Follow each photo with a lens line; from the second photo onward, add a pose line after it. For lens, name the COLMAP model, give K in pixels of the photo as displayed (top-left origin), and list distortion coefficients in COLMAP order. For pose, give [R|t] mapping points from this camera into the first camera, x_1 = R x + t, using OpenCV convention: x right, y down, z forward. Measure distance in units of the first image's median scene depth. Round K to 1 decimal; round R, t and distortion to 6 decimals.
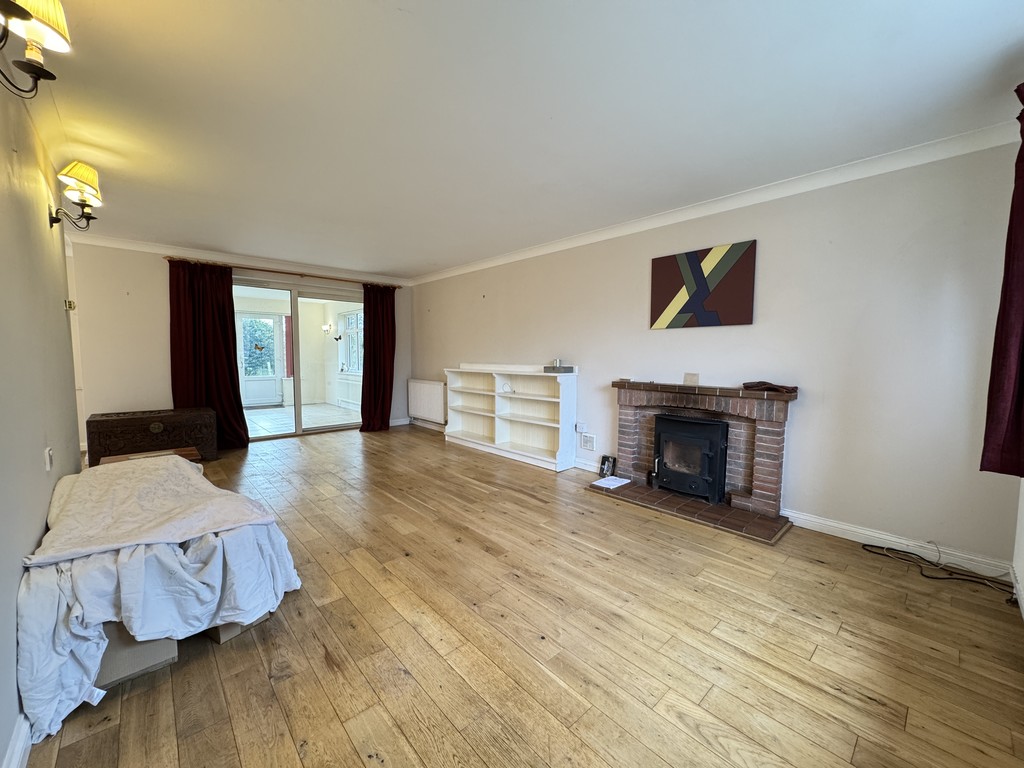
lens RADIAL K [[408.4, 0, 512.0], [0, 408.4, 384.6], [0, 0, 1]] dist [-0.002550, 0.000077]
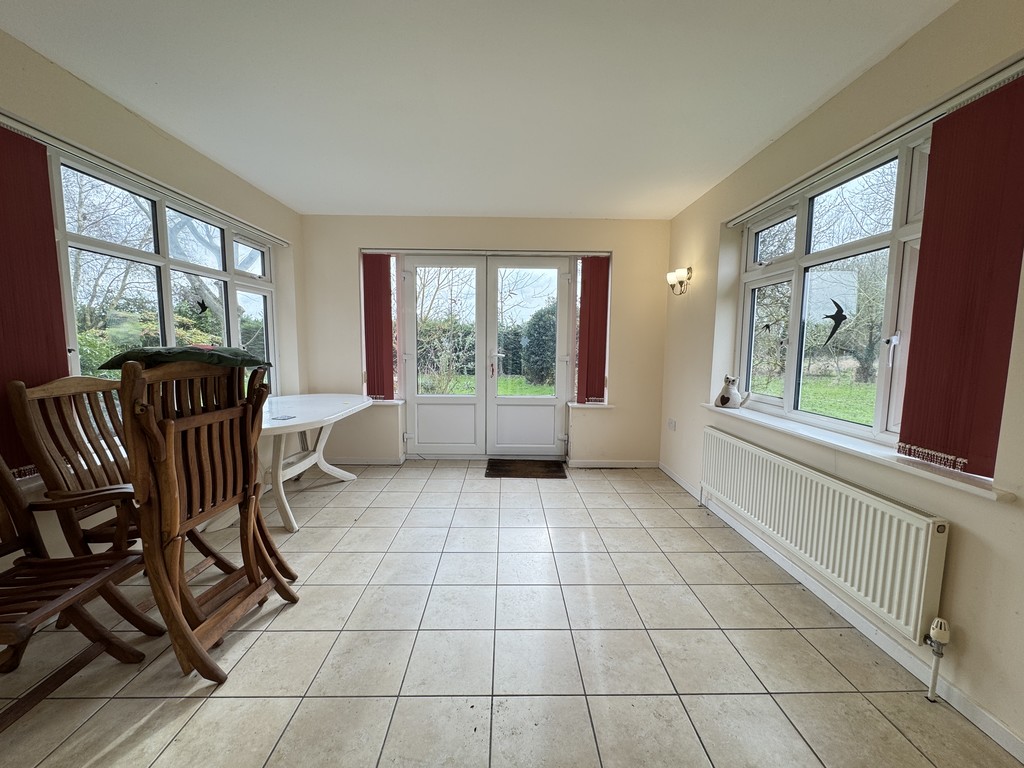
lens RADIAL K [[408.4, 0, 512.6], [0, 408.4, 383.7], [0, 0, 1]] dist [-0.002550, 0.000077]
pose [[0.752592, 0.068847, -0.654878, -0.321531], [-0.054810, 0.997618, 0.041892, -0.050648], [0.656202, 0.004366, 0.754573, 0.628300]]
